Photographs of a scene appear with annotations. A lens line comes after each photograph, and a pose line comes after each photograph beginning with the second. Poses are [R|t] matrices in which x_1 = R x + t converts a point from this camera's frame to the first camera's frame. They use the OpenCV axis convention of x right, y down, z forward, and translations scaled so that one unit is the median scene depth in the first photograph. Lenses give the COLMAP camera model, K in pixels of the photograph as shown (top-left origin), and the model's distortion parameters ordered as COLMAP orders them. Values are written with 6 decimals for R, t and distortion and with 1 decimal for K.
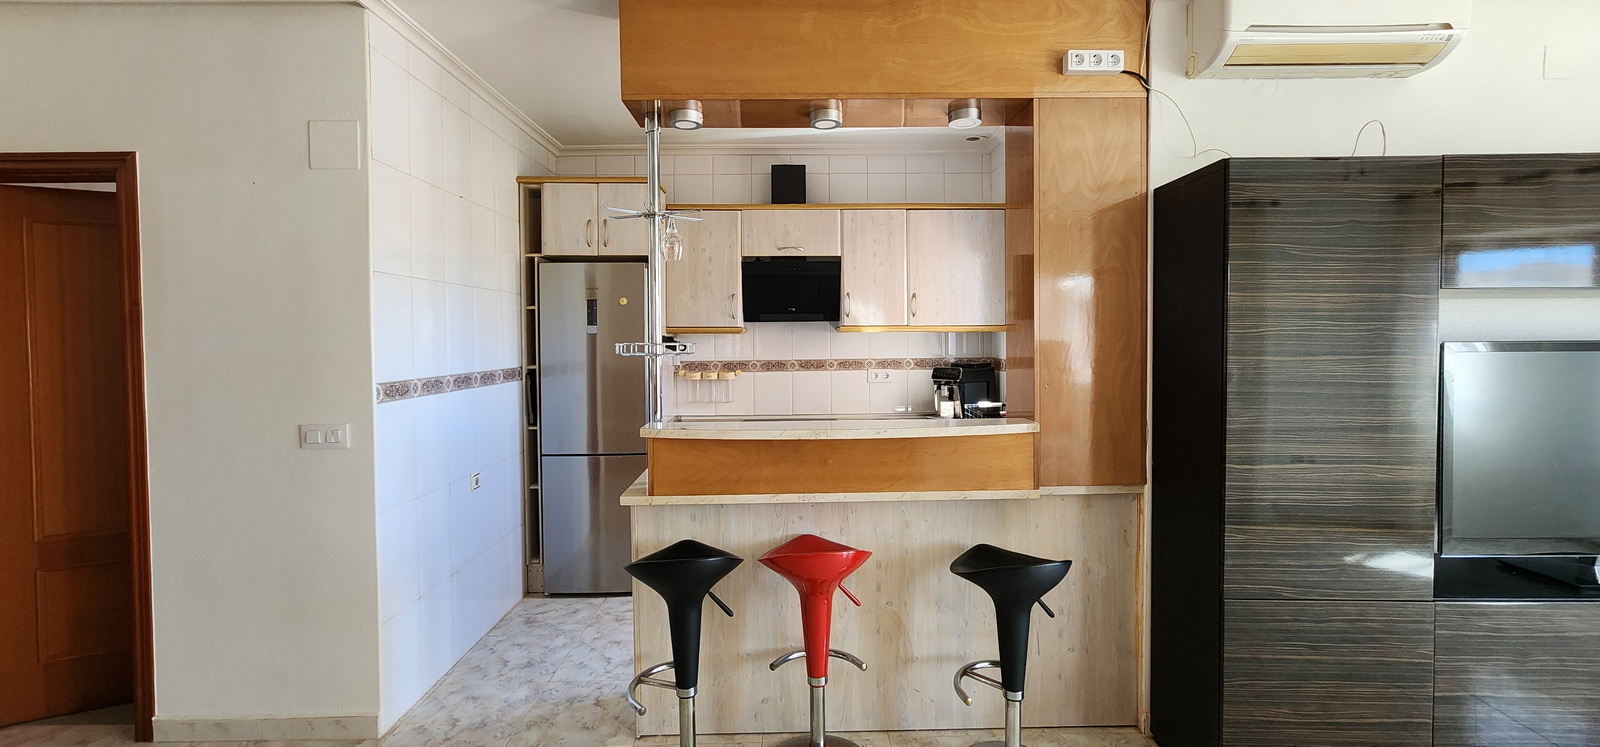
lens RADIAL K [[672.7, 0, 819.3], [0, 672.7, 349.8], [0, 0, 1]] dist [-0.000756, 0.000219]
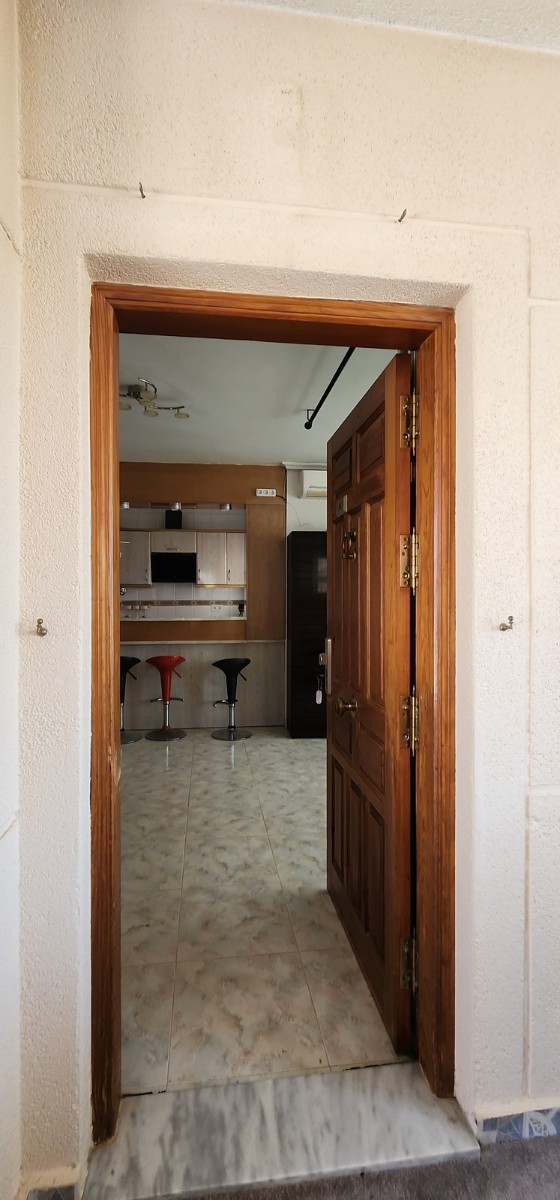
lens RADIAL K [[495.4, 0, 273.8], [0, 495.4, 598.2], [0, 0, 1]] dist [0.001112, -0.000453]
pose [[0.996522, 0.007242, 0.083020, 0.155009], [-0.005673, 0.999801, -0.019123, 0.040220], [-0.083142, 0.018585, 0.996364, -0.657512]]
